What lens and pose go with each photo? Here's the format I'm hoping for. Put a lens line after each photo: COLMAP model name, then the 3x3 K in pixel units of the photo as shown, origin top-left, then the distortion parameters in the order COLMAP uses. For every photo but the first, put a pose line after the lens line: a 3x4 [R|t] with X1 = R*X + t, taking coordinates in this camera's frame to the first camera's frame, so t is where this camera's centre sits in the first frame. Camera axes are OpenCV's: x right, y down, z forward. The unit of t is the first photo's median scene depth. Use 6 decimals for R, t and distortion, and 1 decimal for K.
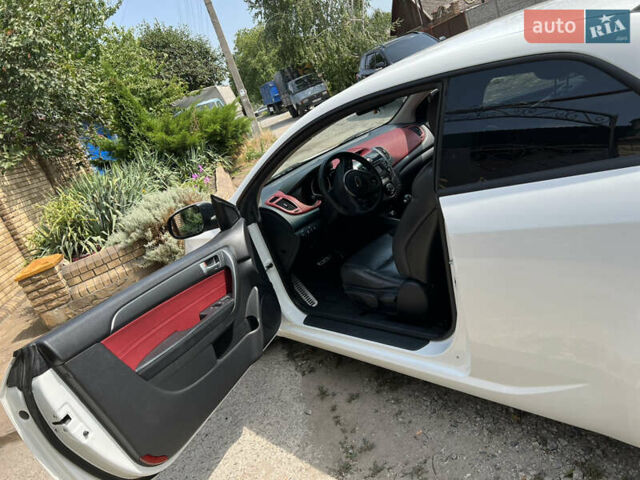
lens RADIAL K [[480.5, 0, 320.0], [0, 480.5, 240.0], [0, 0, 1]] dist [0.007085, -0.001782]
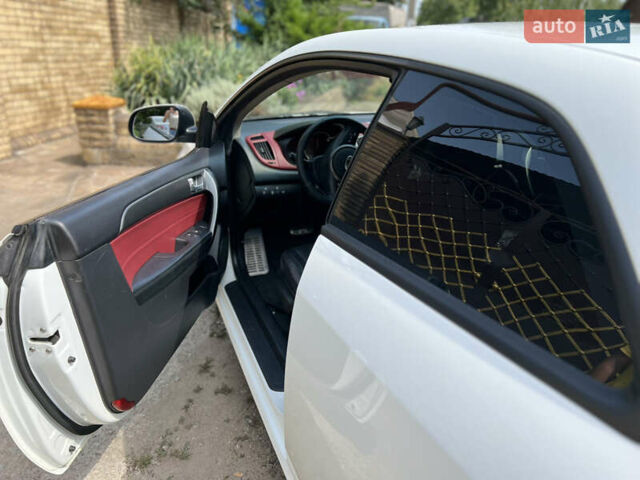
lens RADIAL K [[480.5, 0, 320.0], [0, 480.5, 240.0], [0, 0, 1]] dist [0.007085, -0.001782]
pose [[0.867422, 0.464524, -0.178314, 0.227773], [-0.437405, 0.882711, 0.171753, -0.120091], [0.237183, -0.070987, 0.968868, 0.217284]]
